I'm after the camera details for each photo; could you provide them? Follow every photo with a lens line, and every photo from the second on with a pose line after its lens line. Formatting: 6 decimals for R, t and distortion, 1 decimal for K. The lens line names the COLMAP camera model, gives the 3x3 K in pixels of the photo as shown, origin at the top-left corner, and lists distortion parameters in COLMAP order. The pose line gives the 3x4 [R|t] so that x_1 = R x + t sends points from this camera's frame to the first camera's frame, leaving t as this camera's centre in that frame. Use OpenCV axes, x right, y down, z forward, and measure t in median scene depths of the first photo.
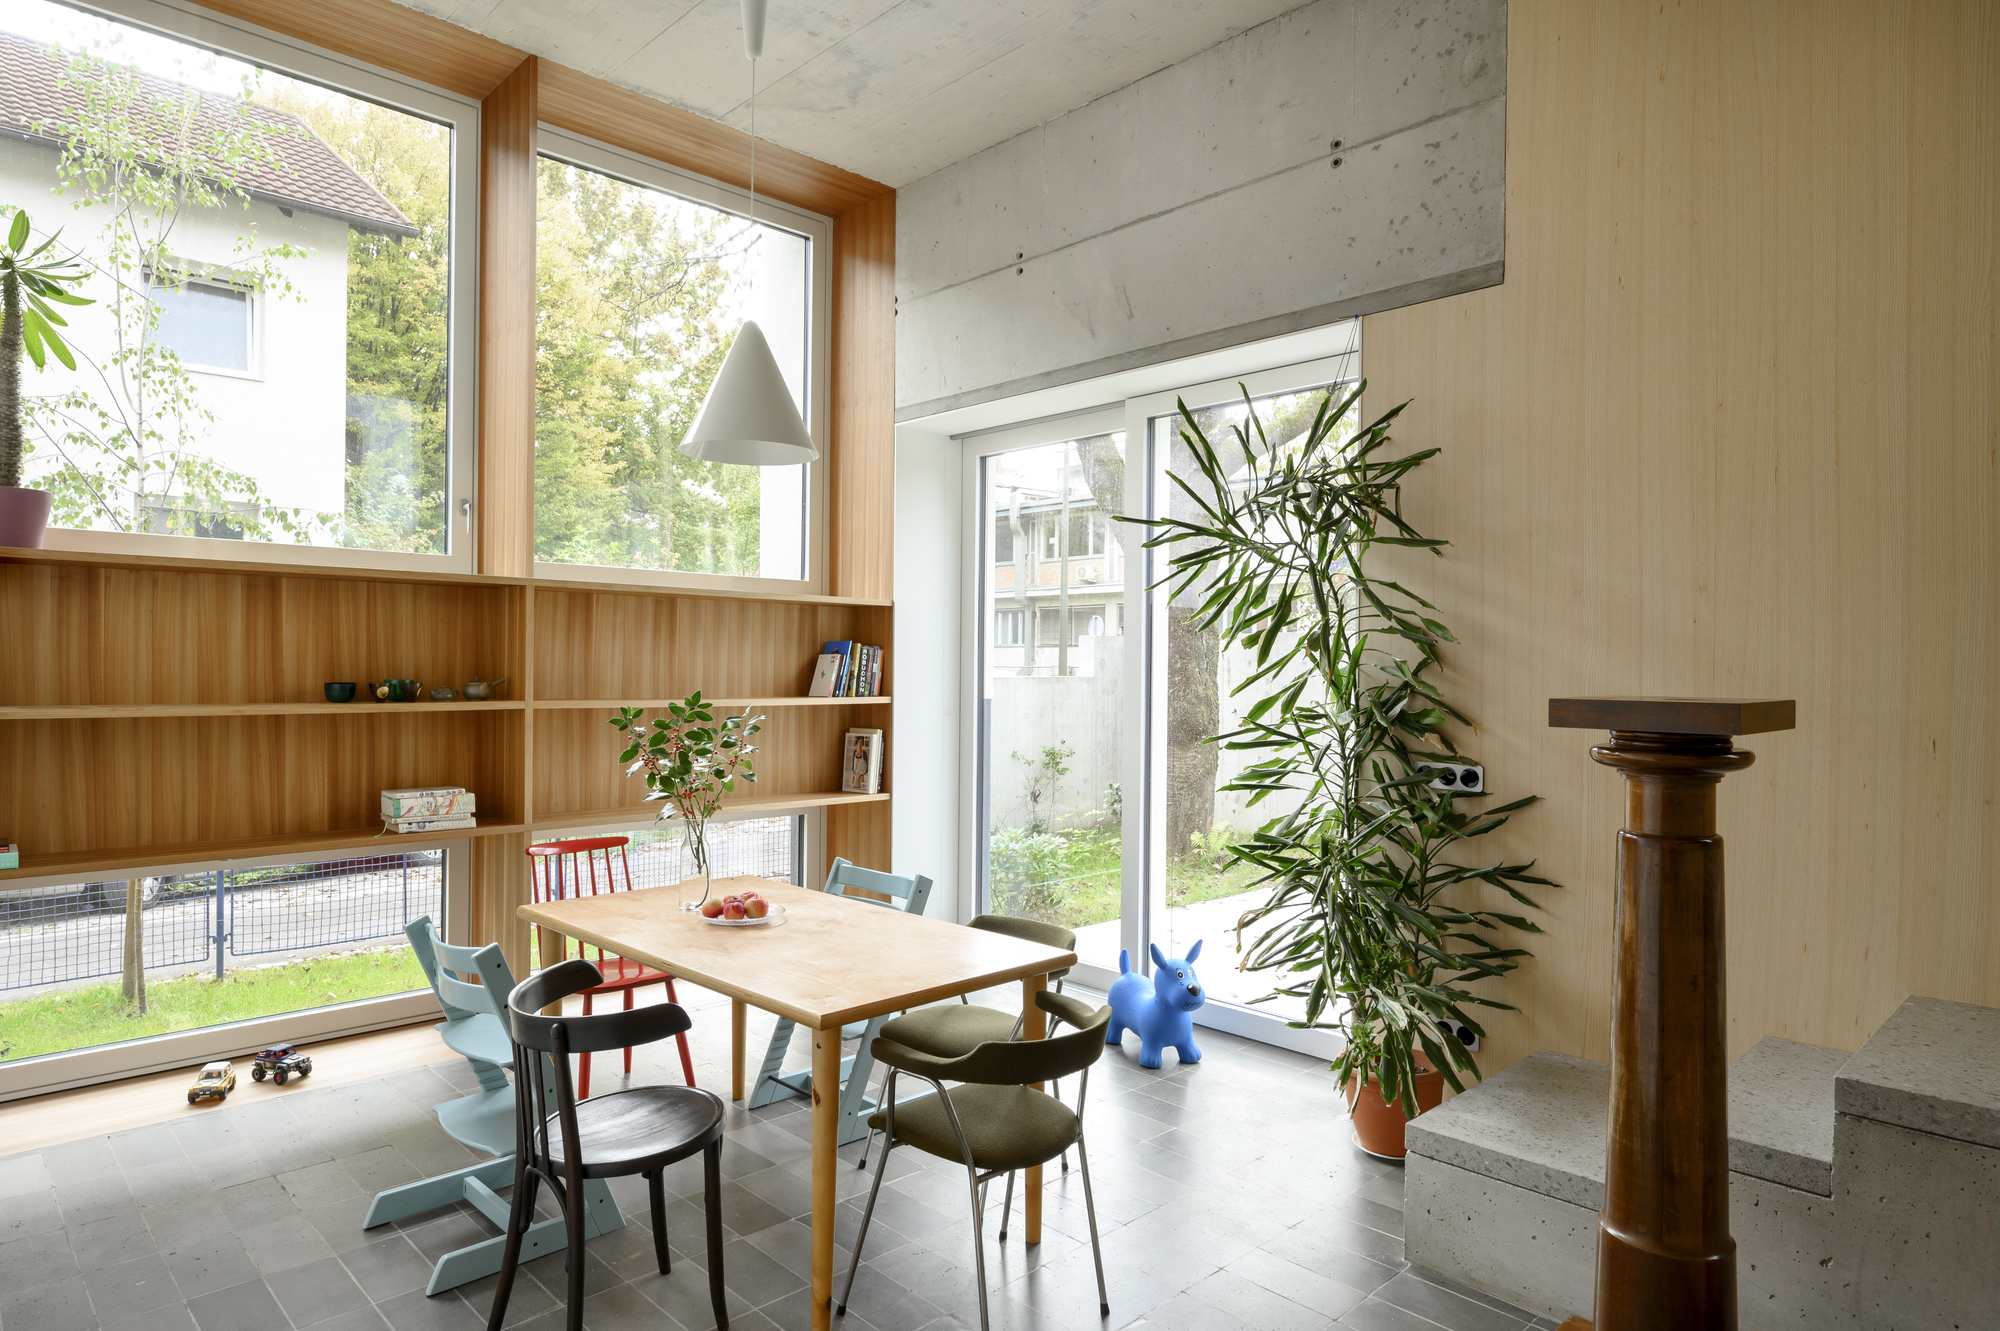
lens RADIAL K [[1159.0, 0, 1003.3], [0, 1159.0, 668.4], [0, 0, 1]] dist [0.000588, -0.000007]
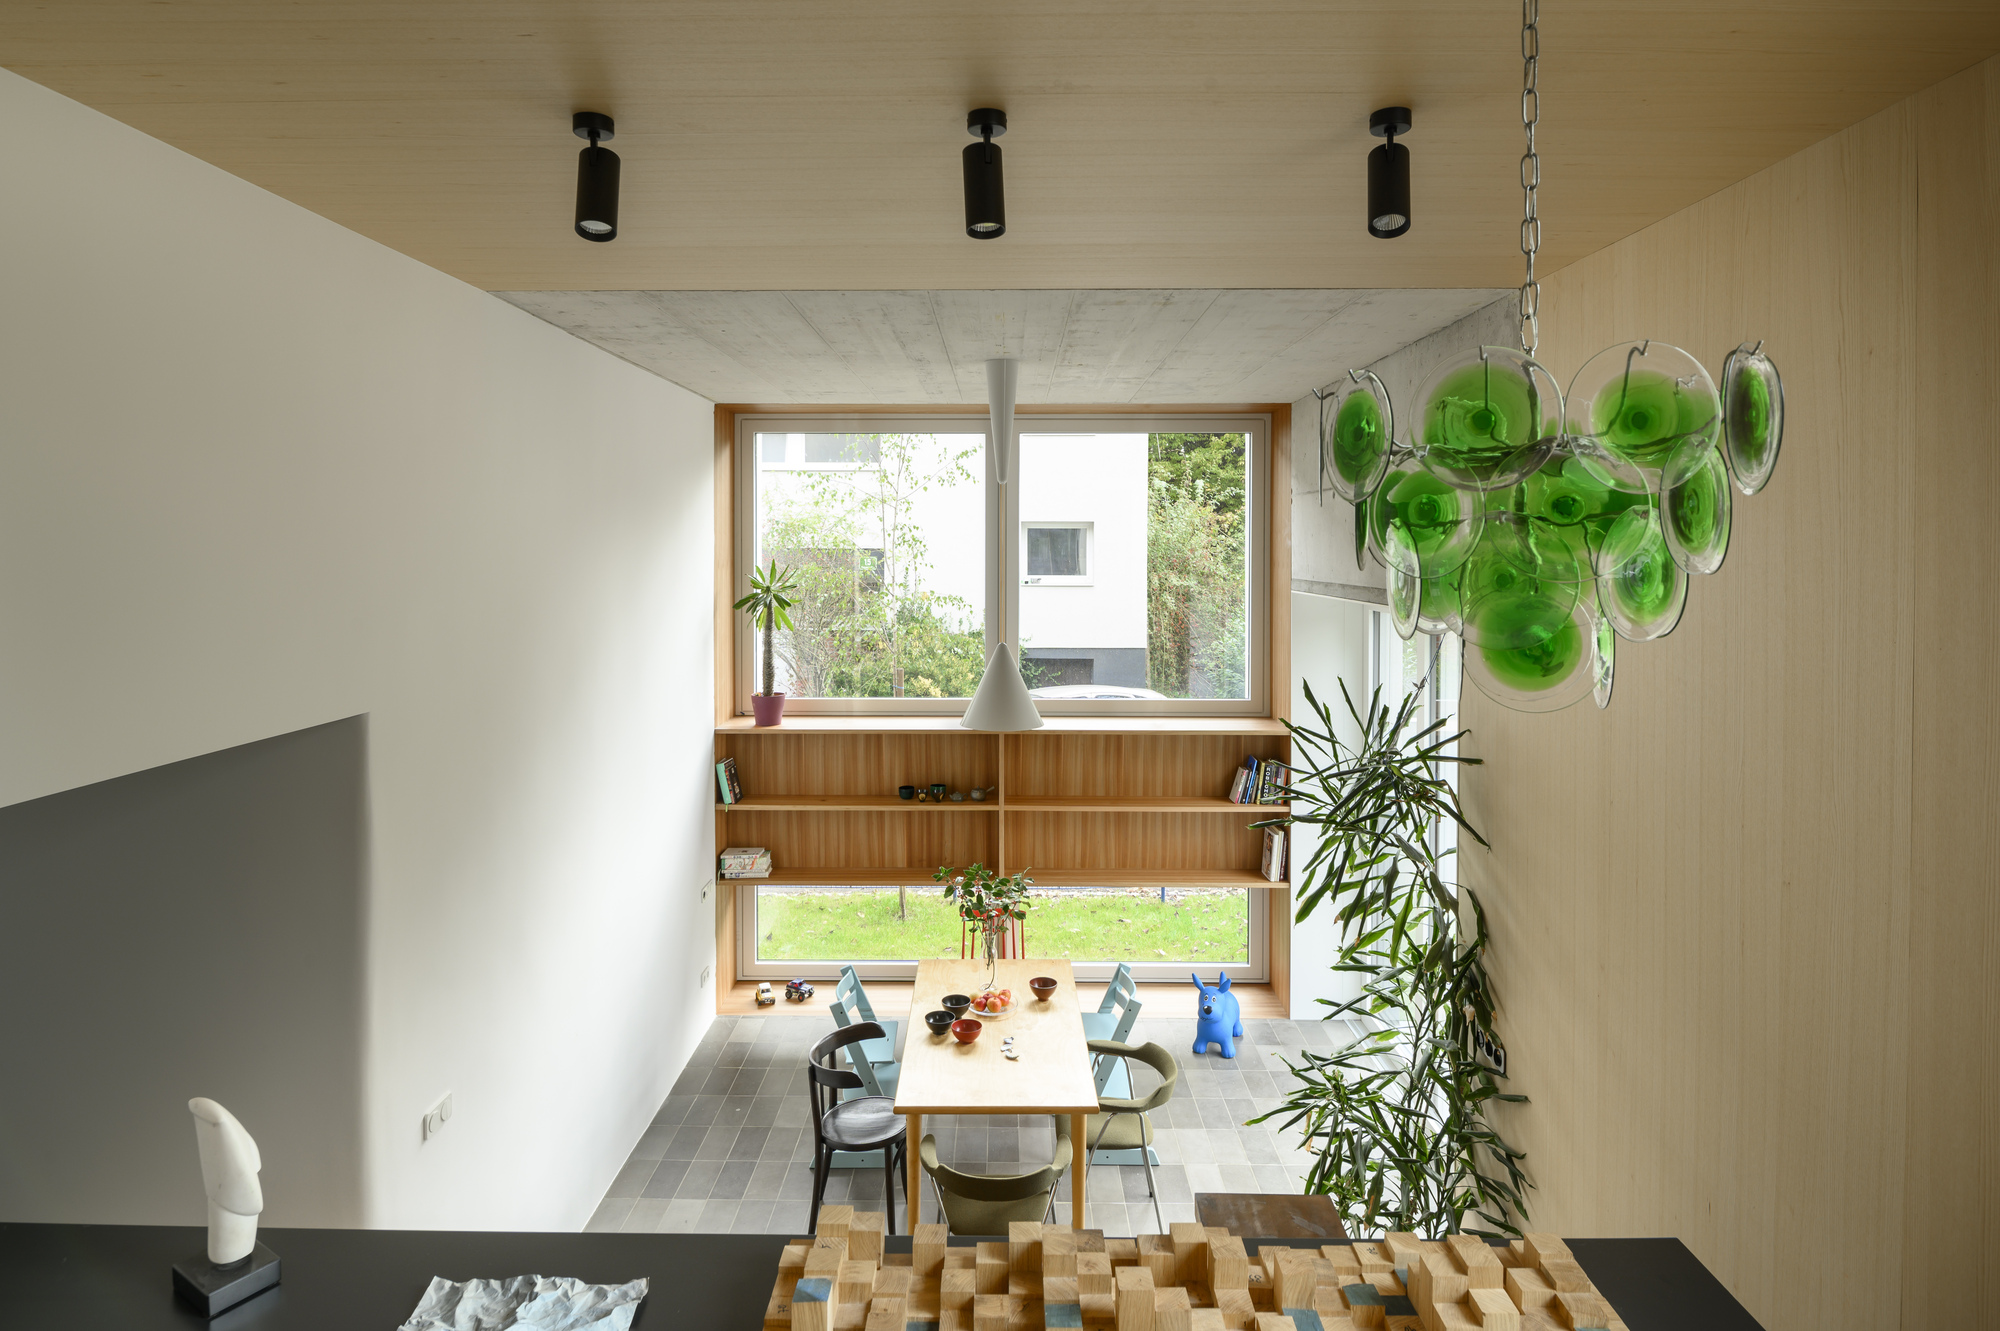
lens RADIAL K [[1090.2, 0, 995.6], [0, 1090.2, 571.2], [0, 0, 1]] dist [-0.003507, 0.000284]
pose [[0.708363, 0.007851, -0.705805, 0.645910], [0.005837, 0.999839, 0.016980, -0.320948], [0.705824, -0.016148, 0.708203, -0.066915]]
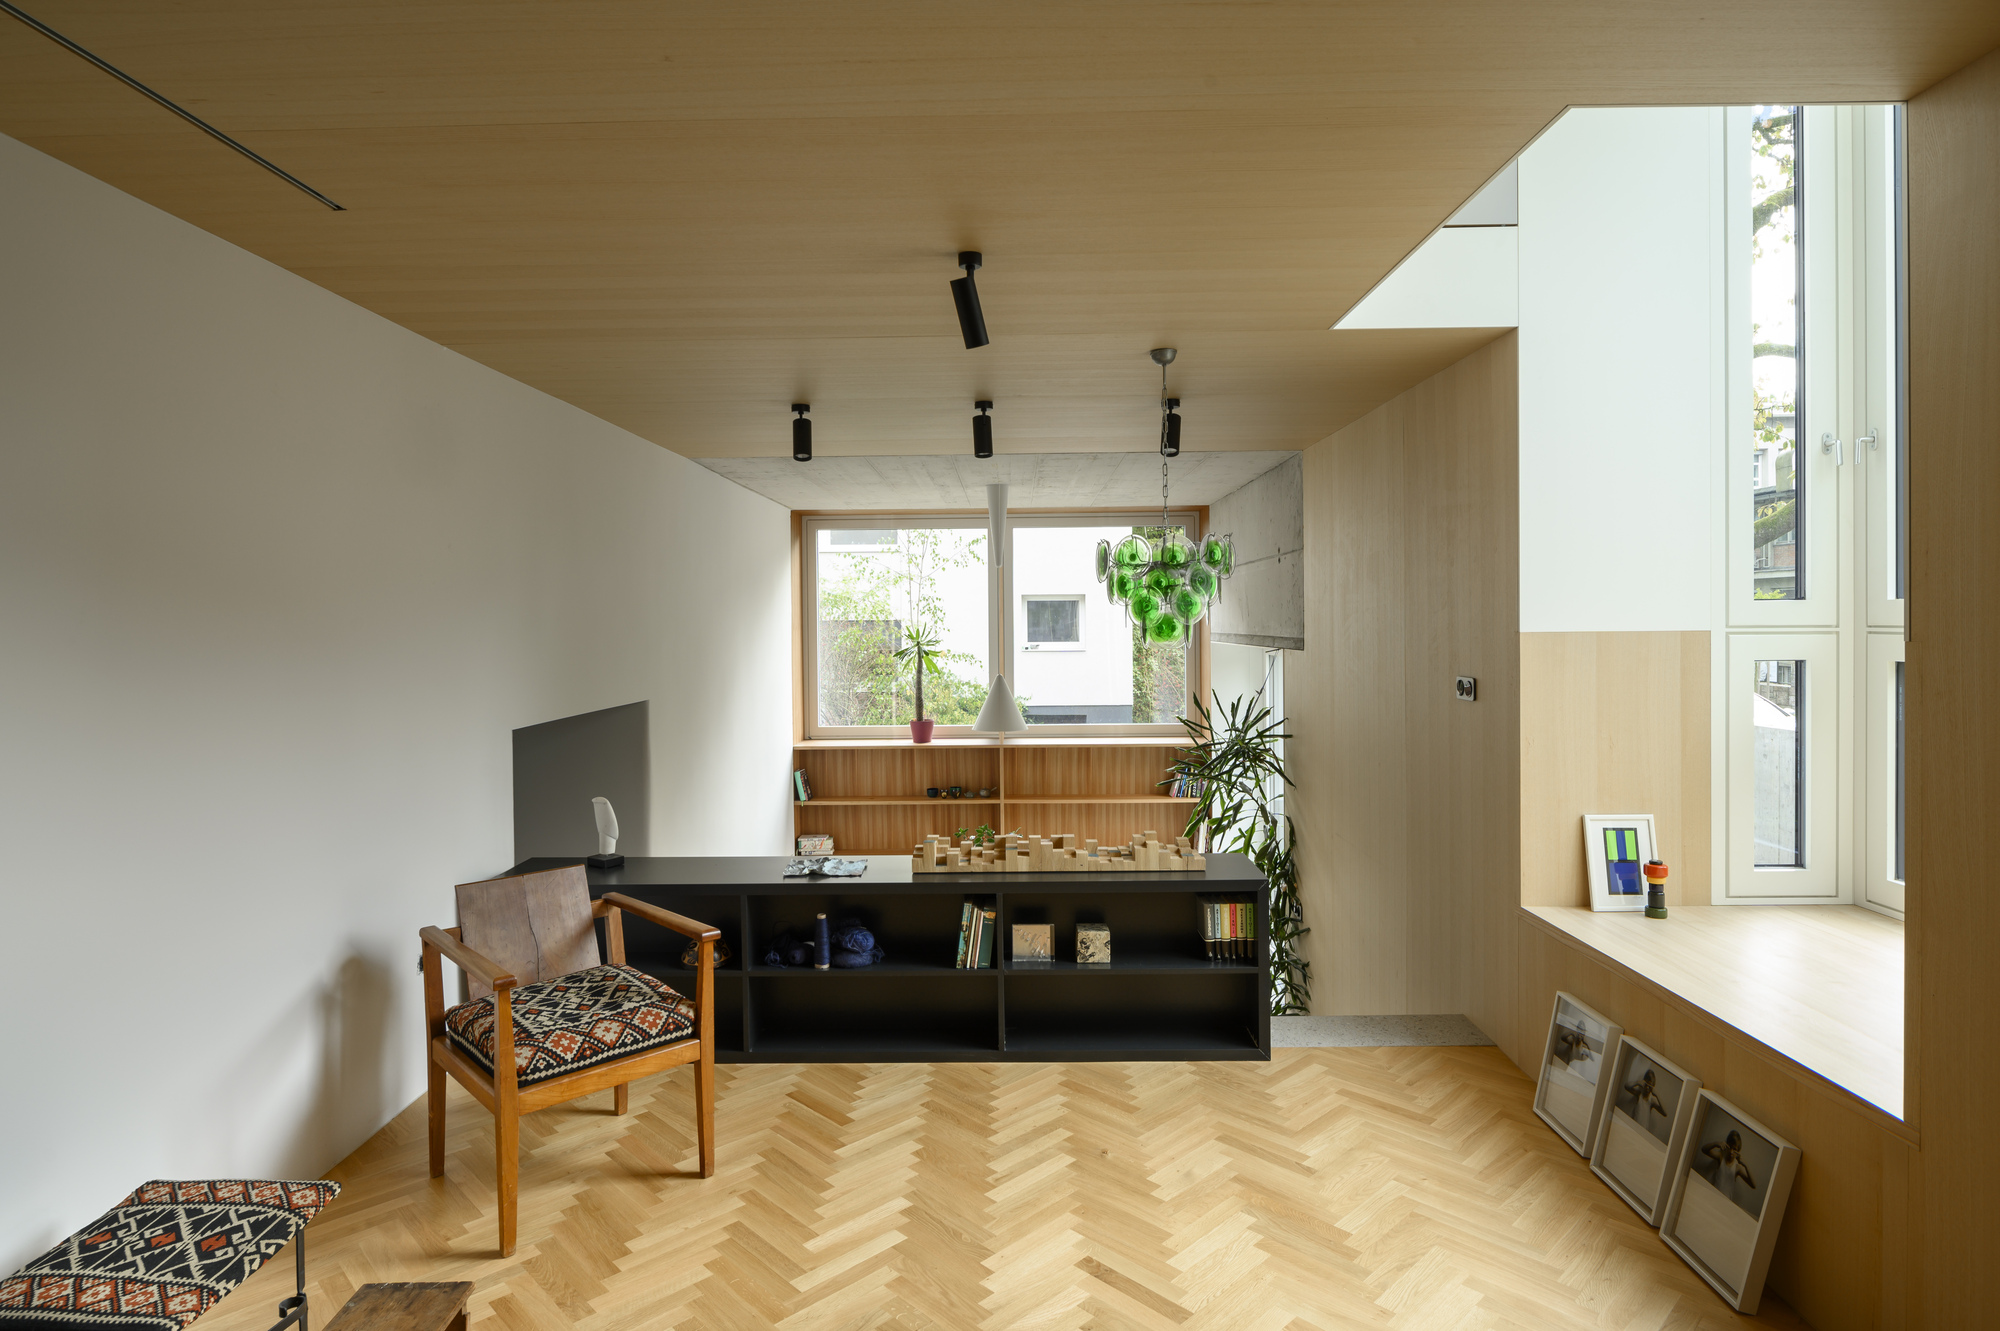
lens RADIAL K [[1090.2, 0, 1001.2], [0, 1090.2, 650.6], [0, 0, 1]] dist [-0.003507, 0.000284]
pose [[0.707997, 0.003710, -0.706205, 1.051433], [0.016585, 0.999623, 0.021879, -0.300468], [0.706020, -0.027202, 0.707669, -0.458568]]
